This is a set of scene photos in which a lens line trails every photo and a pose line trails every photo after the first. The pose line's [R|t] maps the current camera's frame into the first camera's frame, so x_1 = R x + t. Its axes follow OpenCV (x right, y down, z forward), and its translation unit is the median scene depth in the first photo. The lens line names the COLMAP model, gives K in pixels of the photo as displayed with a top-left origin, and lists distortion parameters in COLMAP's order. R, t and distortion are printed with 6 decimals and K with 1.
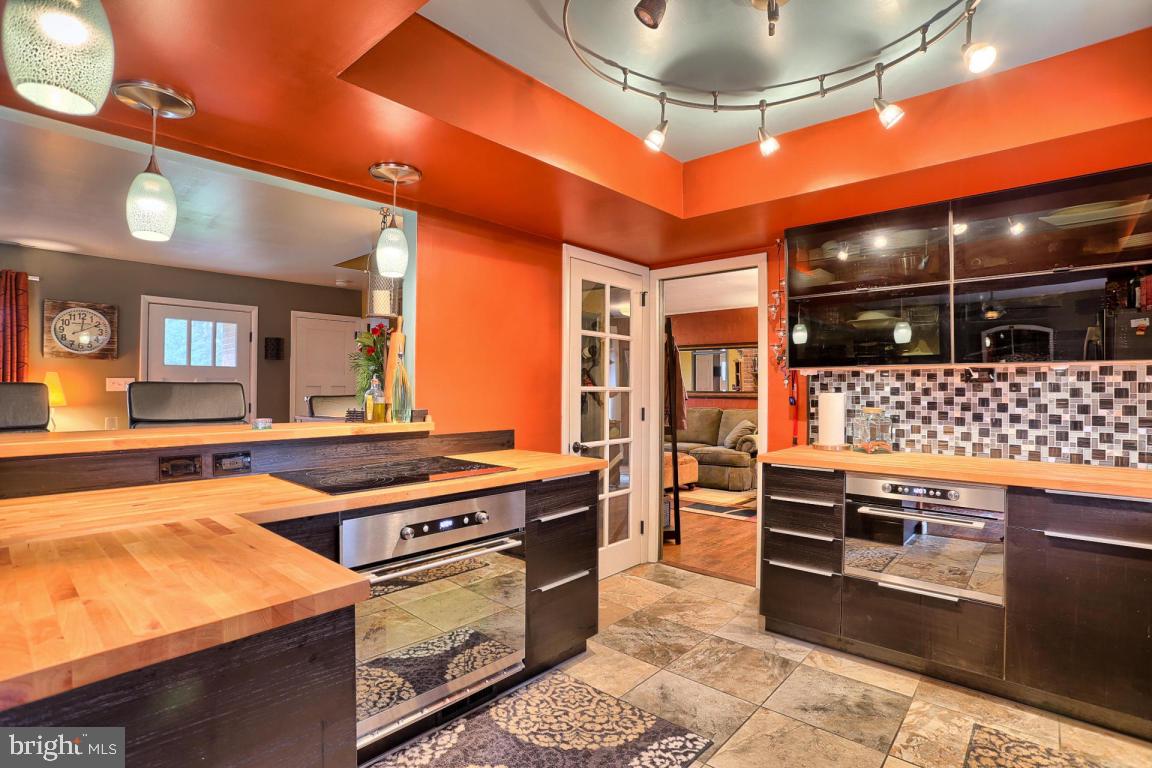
lens RADIAL K [[561.2, 0, 576.0], [0, 561.2, 384.0], [0, 0, 1]] dist [-0.076860, 0.032797]
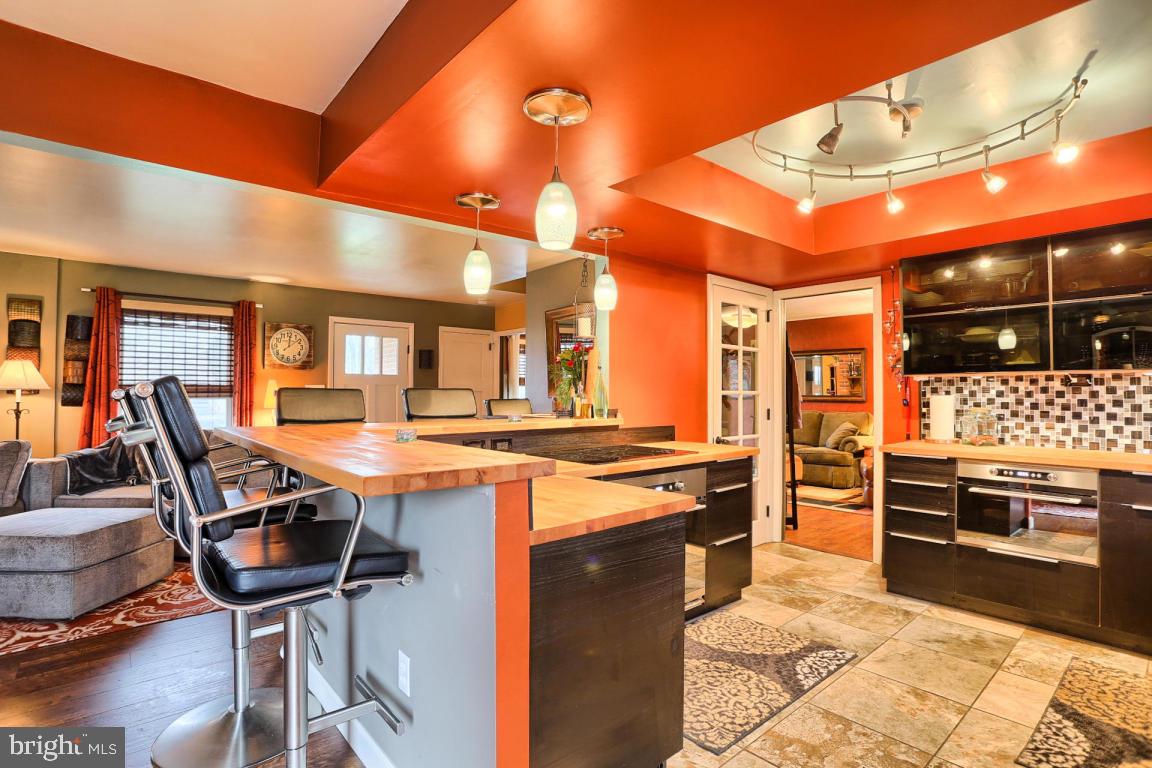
lens RADIAL K [[568.0, 0, 570.5], [0, 568.0, 384.8], [0, 0, 1]] dist [-0.069344, 0.027076]
pose [[0.990755, -0.004076, -0.135602, -0.185946], [0.003055, 0.999965, -0.007735, -0.000122], [0.135629, 0.007249, 0.990733, -0.317917]]
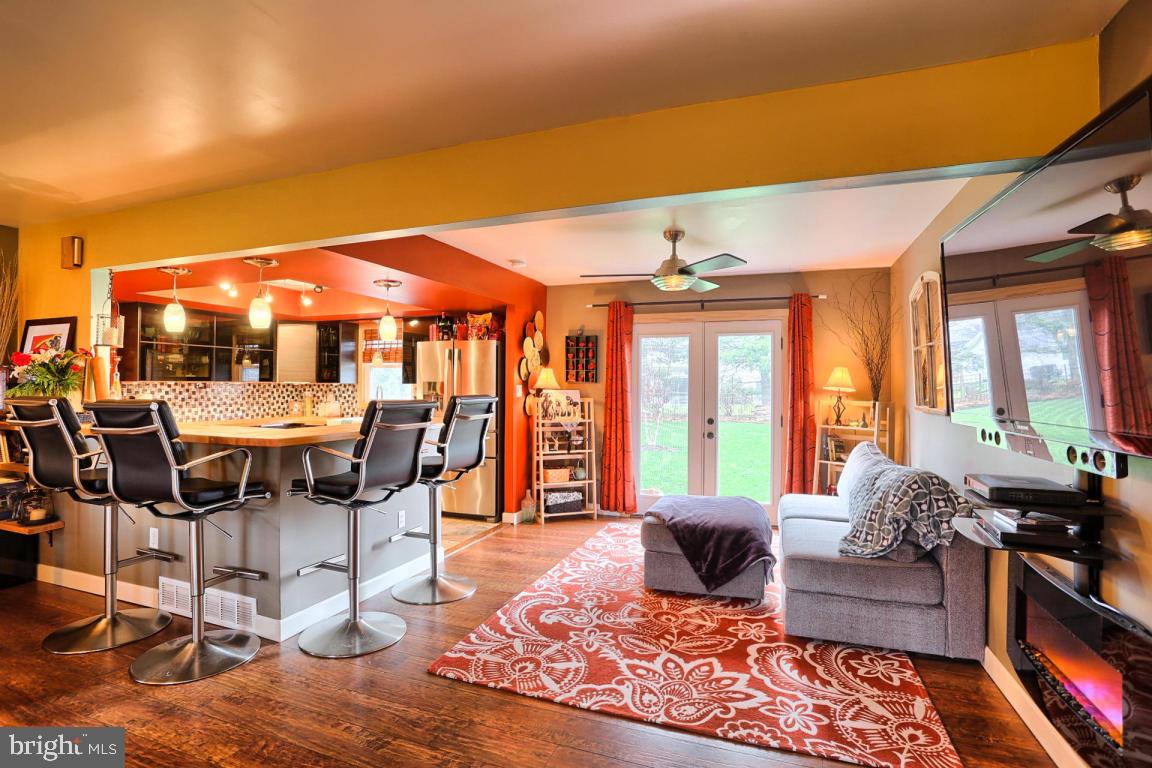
lens RADIAL K [[554.2, 0, 574.3], [0, 554.2, 386.7], [0, 0, 1]] dist [-0.059431, 0.027775]
pose [[-0.363988, -0.006478, 0.931381, -1.900514], [-0.016762, 0.999859, 0.000404, -0.037276], [-0.931253, -0.015465, -0.364046, 0.357261]]
